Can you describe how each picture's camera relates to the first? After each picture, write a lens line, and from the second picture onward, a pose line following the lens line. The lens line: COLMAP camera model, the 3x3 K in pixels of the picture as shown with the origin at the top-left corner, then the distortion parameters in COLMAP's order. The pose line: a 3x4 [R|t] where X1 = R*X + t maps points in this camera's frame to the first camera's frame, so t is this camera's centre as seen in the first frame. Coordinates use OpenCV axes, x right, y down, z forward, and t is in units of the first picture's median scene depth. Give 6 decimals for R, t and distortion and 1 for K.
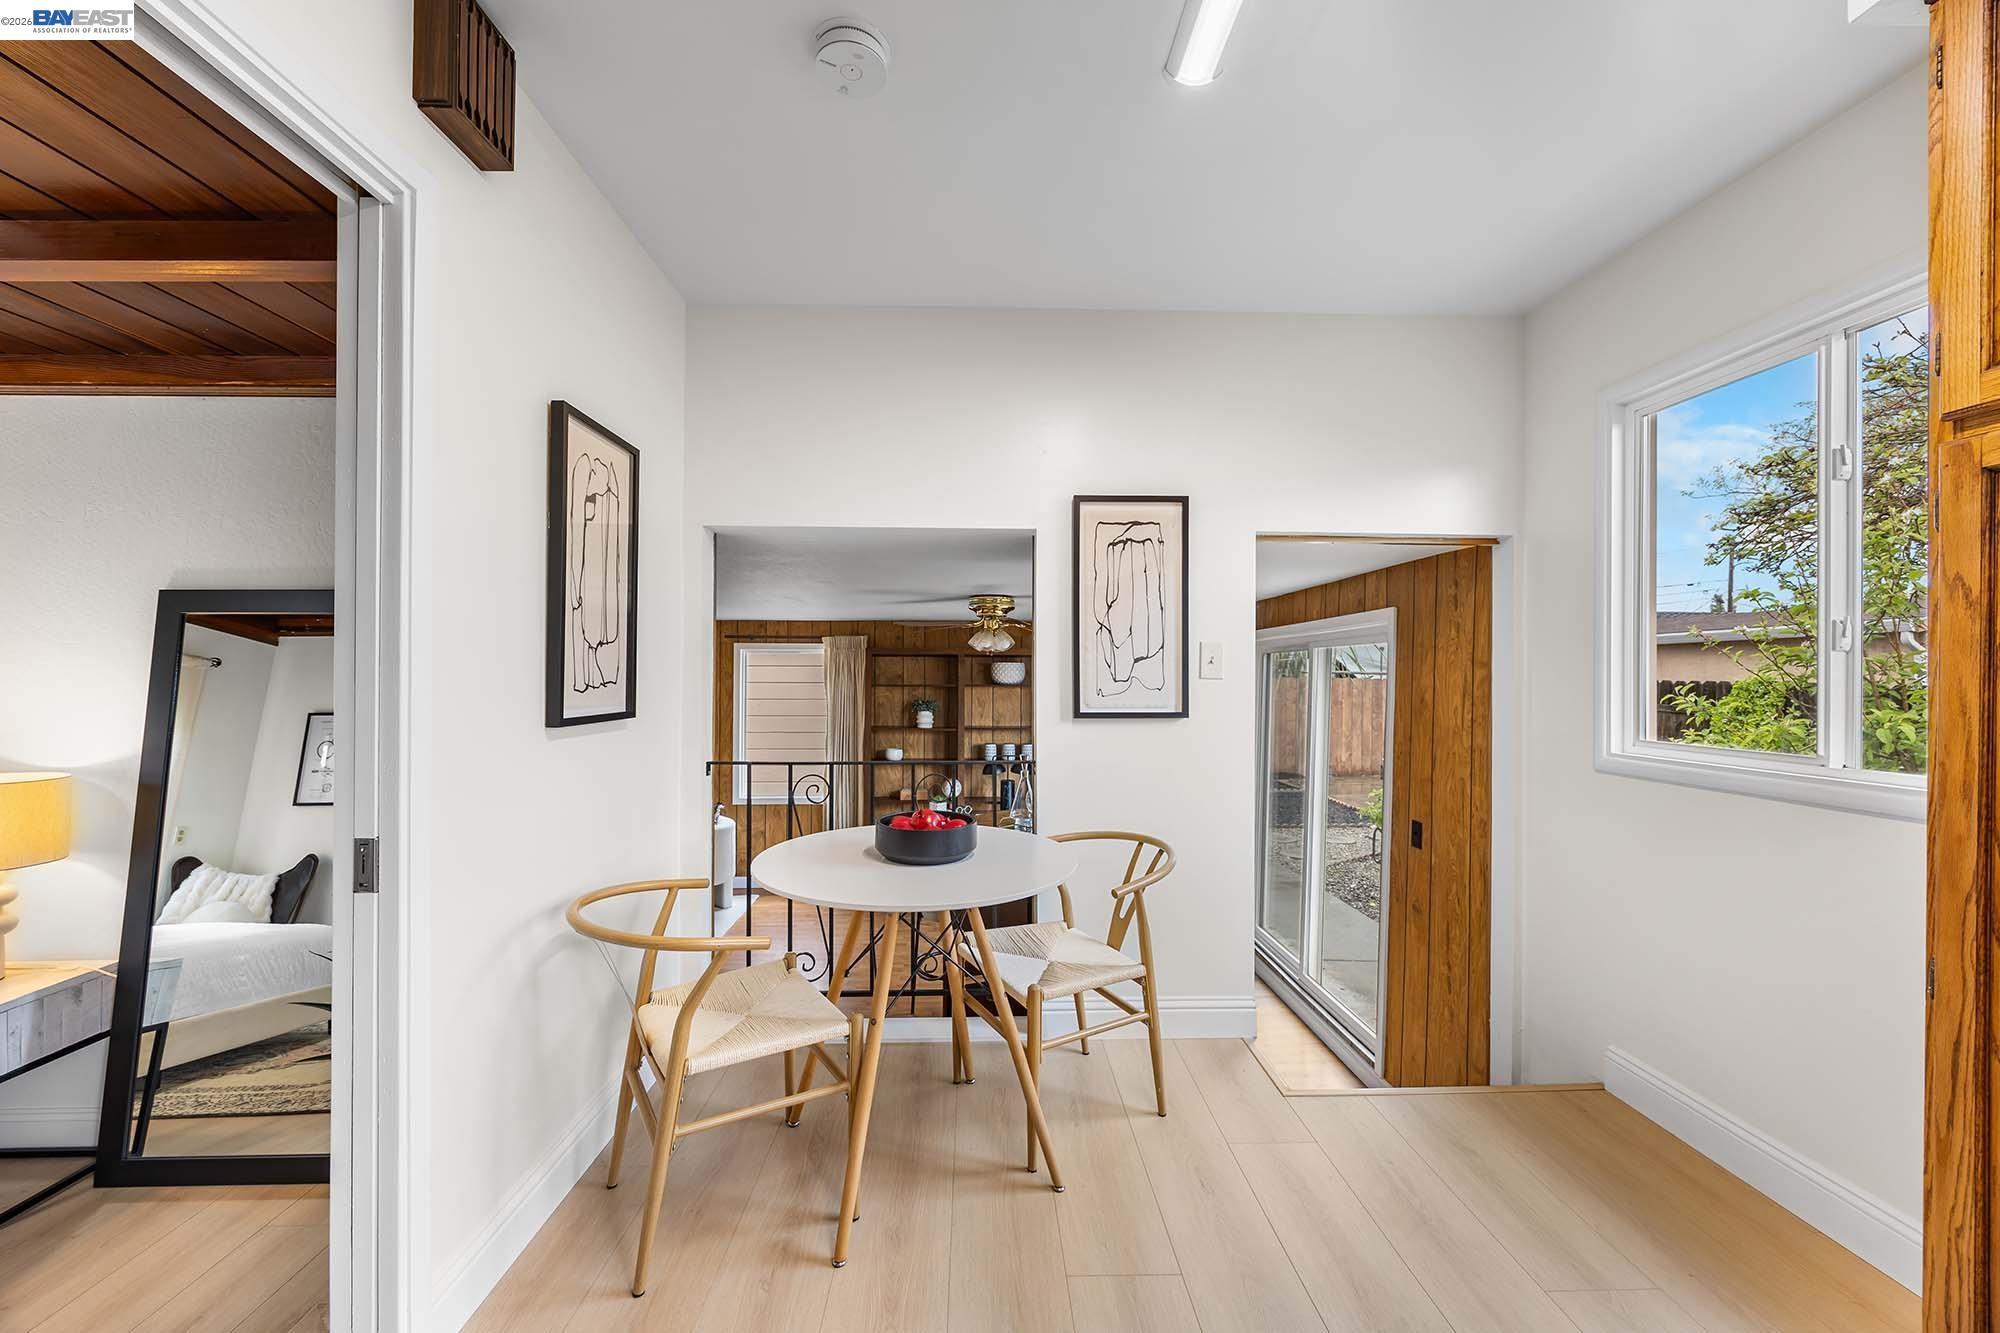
lens RADIAL K [[760.8, 0, 990.1], [0, 760.8, 675.4], [0, 0, 1]] dist [-0.002212, 0.000843]
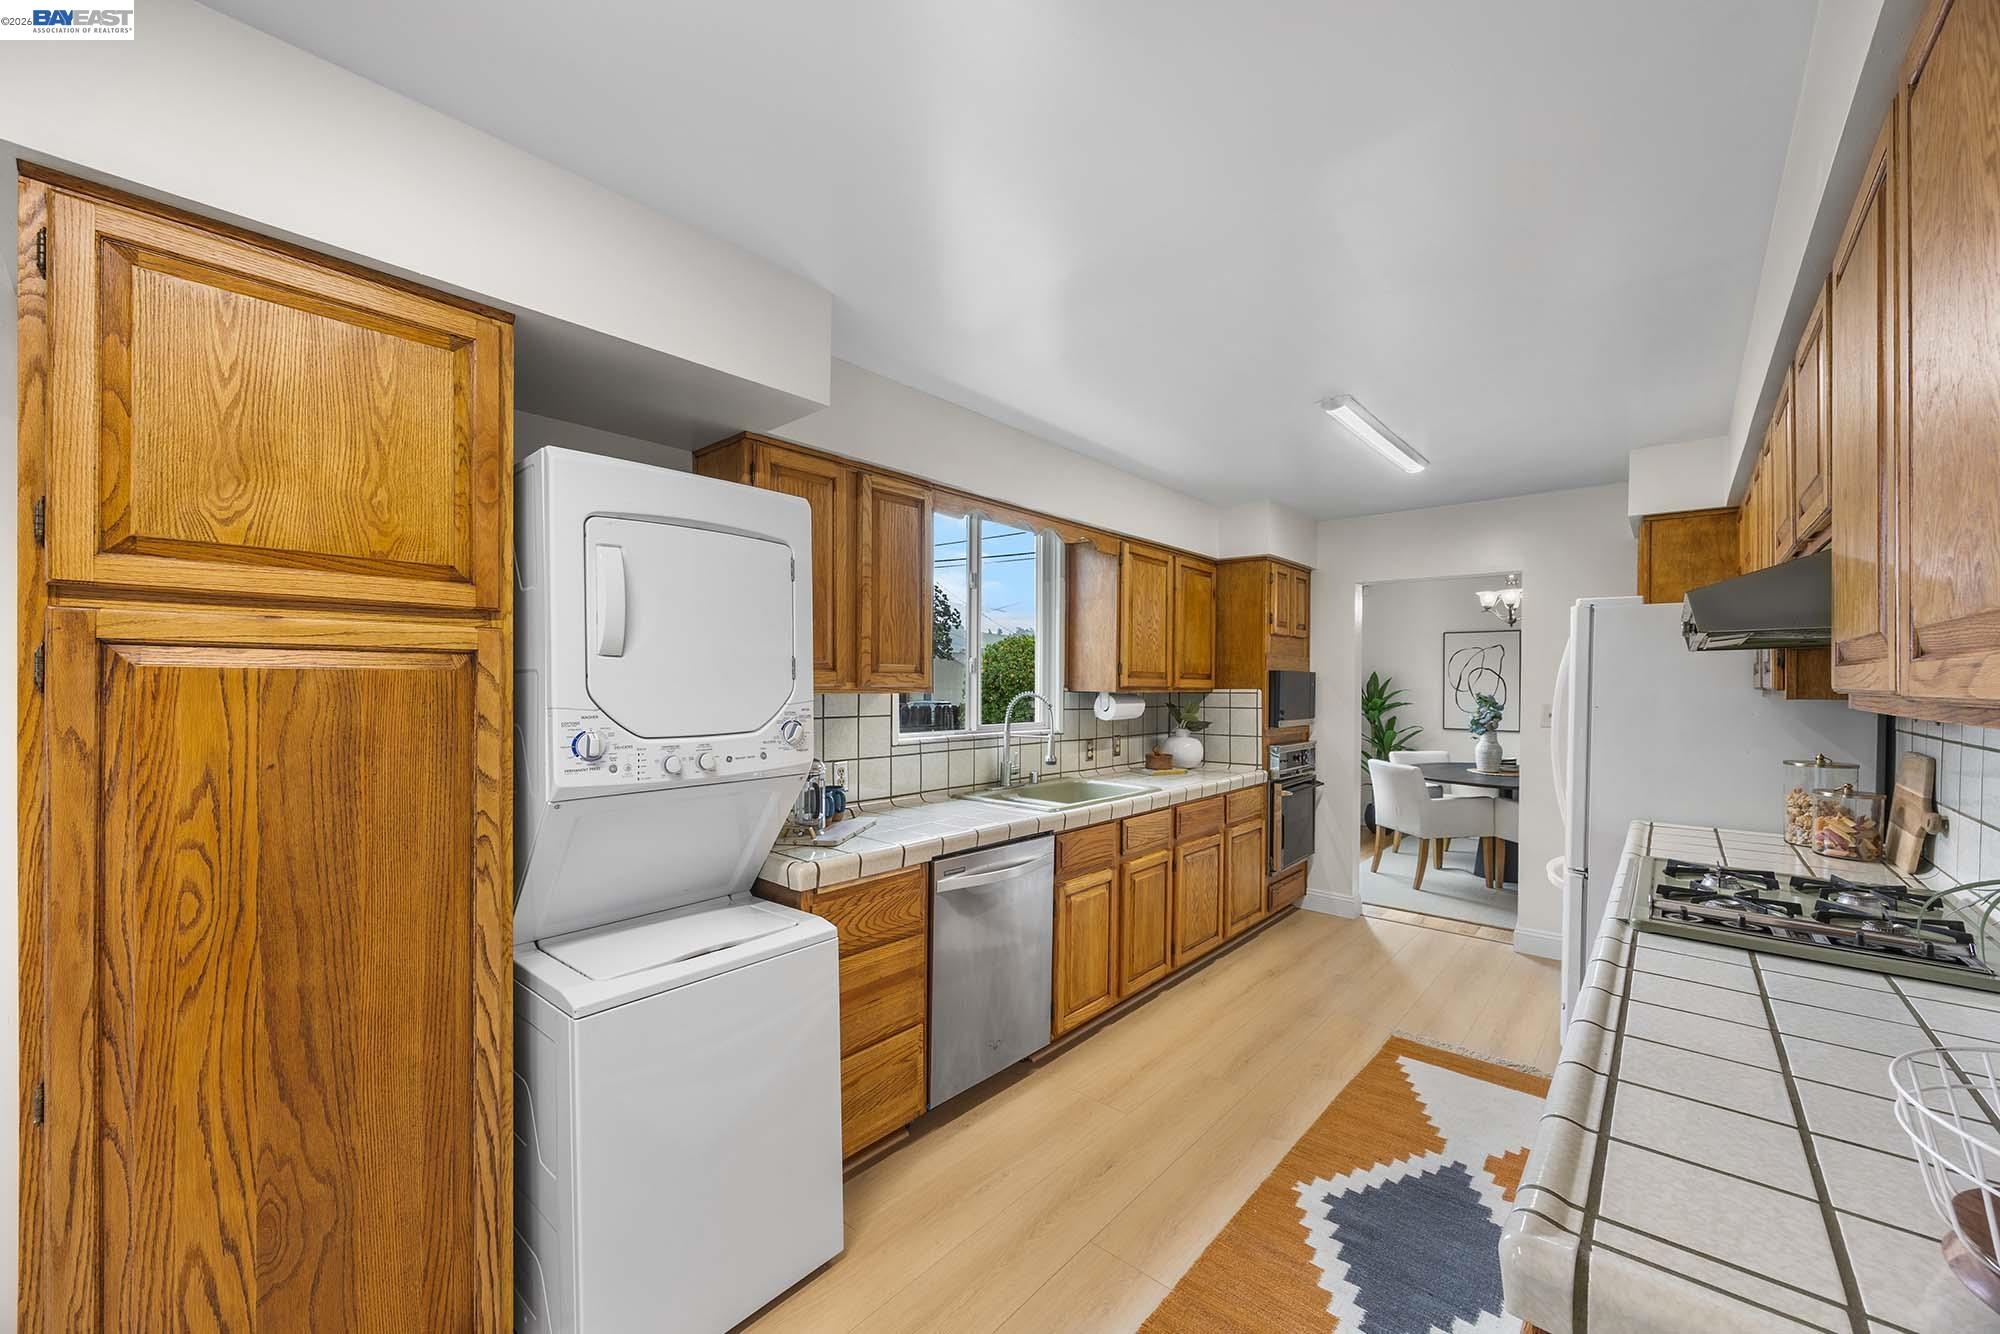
lens RADIAL K [[760.8, 0, 996.2], [0, 760.8, 686.2], [0, 0, 1]] dist [-0.002212, 0.000843]
pose [[-0.730640, -0.010796, 0.682677, -0.183682], [-0.007604, 0.999942, 0.007675, -0.083713], [-0.682720, 0.000417, -0.730680, 0.346924]]
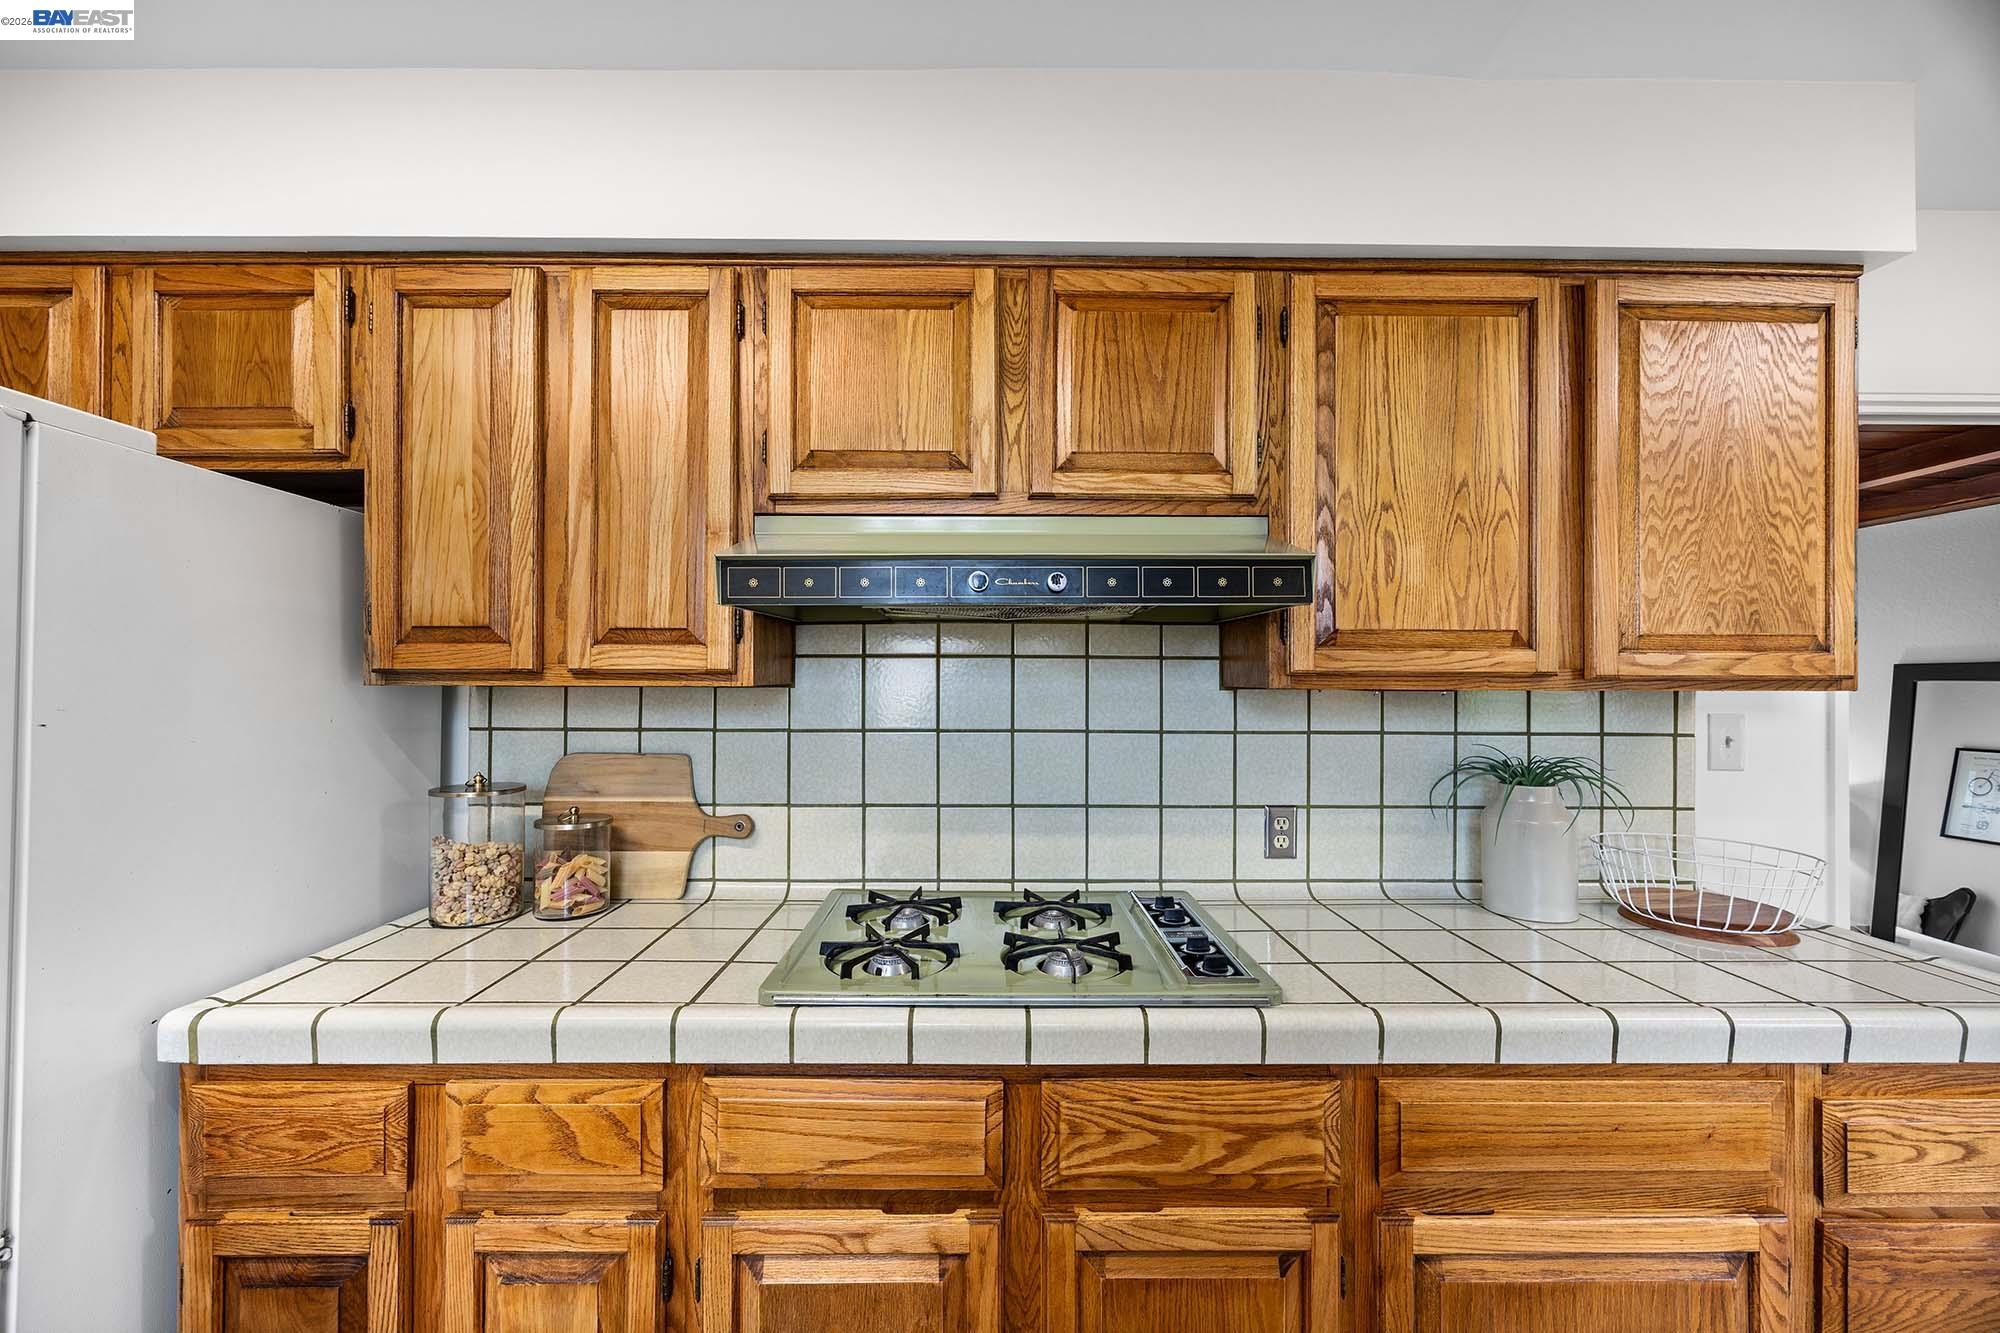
lens RADIAL K [[760.8, 0, 990.6], [0, 760.8, 675.8], [0, 0, 1]] dist [-0.002212, 0.000843]
pose [[-0.014174, -0.009100, -0.999858, 0.288447], [-0.002393, 0.999956, -0.009067, -0.072876], [0.999897, 0.002264, -0.014195, -0.587810]]
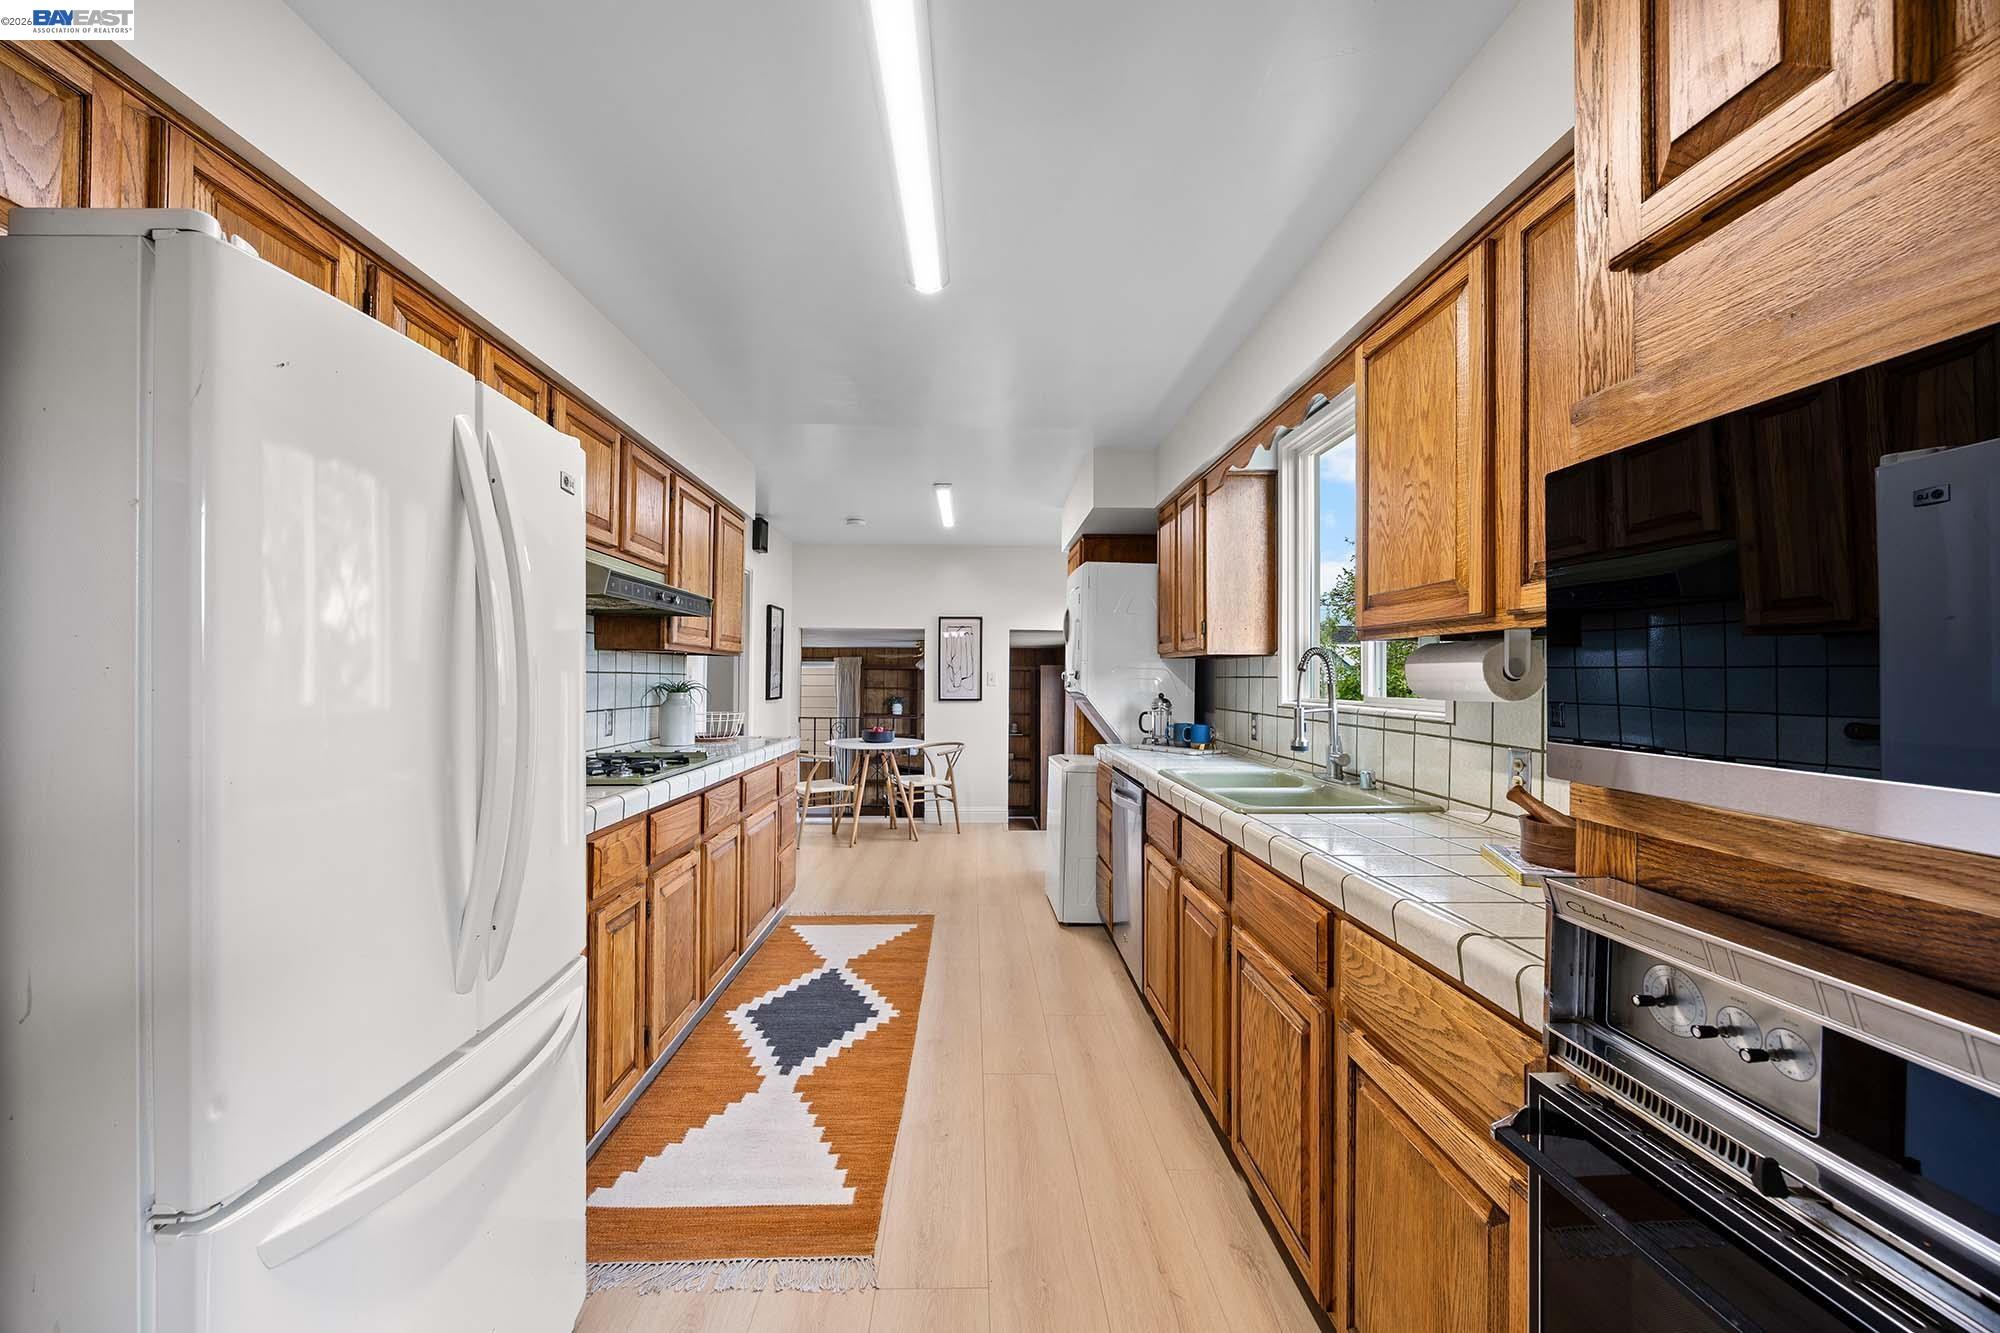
lens RADIAL K [[760.8, 0, 997.1], [0, 760.8, 673.7], [0, 0, 1]] dist [-0.002212, 0.000843]
pose [[0.999888, 0.004478, 0.014272, 0.274319], [-0.004397, 0.999974, -0.005696, -0.023493], [-0.014298, 0.005633, 0.999882, -1.645134]]
